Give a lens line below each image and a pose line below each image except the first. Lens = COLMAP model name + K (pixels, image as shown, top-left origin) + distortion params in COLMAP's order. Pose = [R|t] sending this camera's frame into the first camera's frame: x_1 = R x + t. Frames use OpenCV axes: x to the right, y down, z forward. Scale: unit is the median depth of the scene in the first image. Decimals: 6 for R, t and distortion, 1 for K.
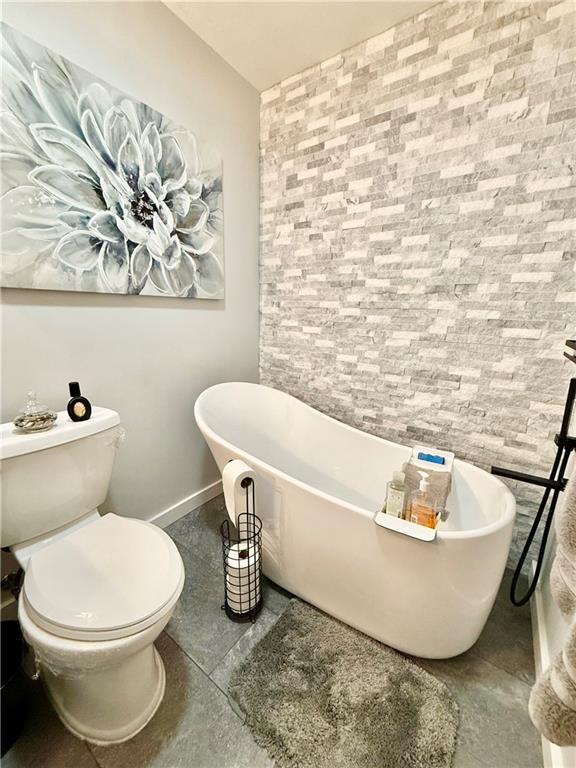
lens RADIAL K [[304.0, 0, 289.4], [0, 304.0, 380.7], [0, 0, 1]] dist [-0.000651, 0.000016]
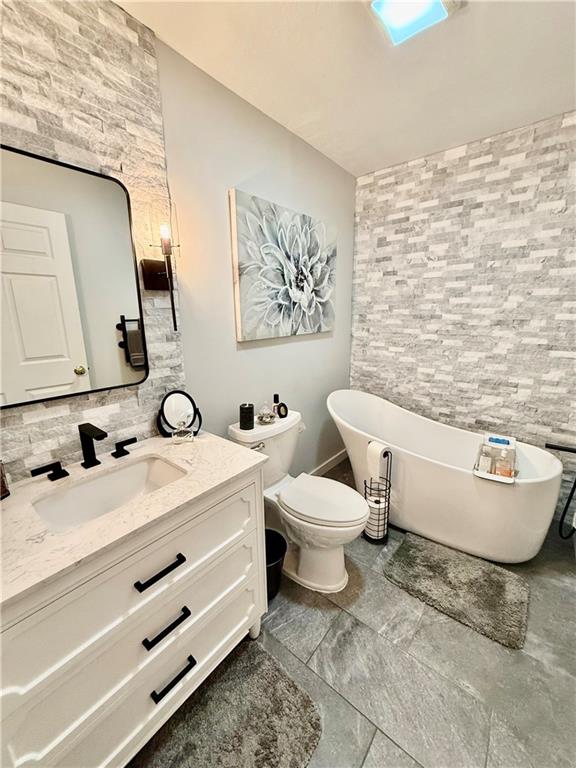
lens RADIAL K [[304.0, 0, 289.4], [0, 304.0, 380.7], [0, 0, 1]] dist [-0.000651, 0.000016]
pose [[0.997011, -0.020709, -0.074427, -0.416664], [0.020983, 0.999776, 0.002900, -0.058468], [0.074350, -0.004453, 0.997222, -0.520884]]
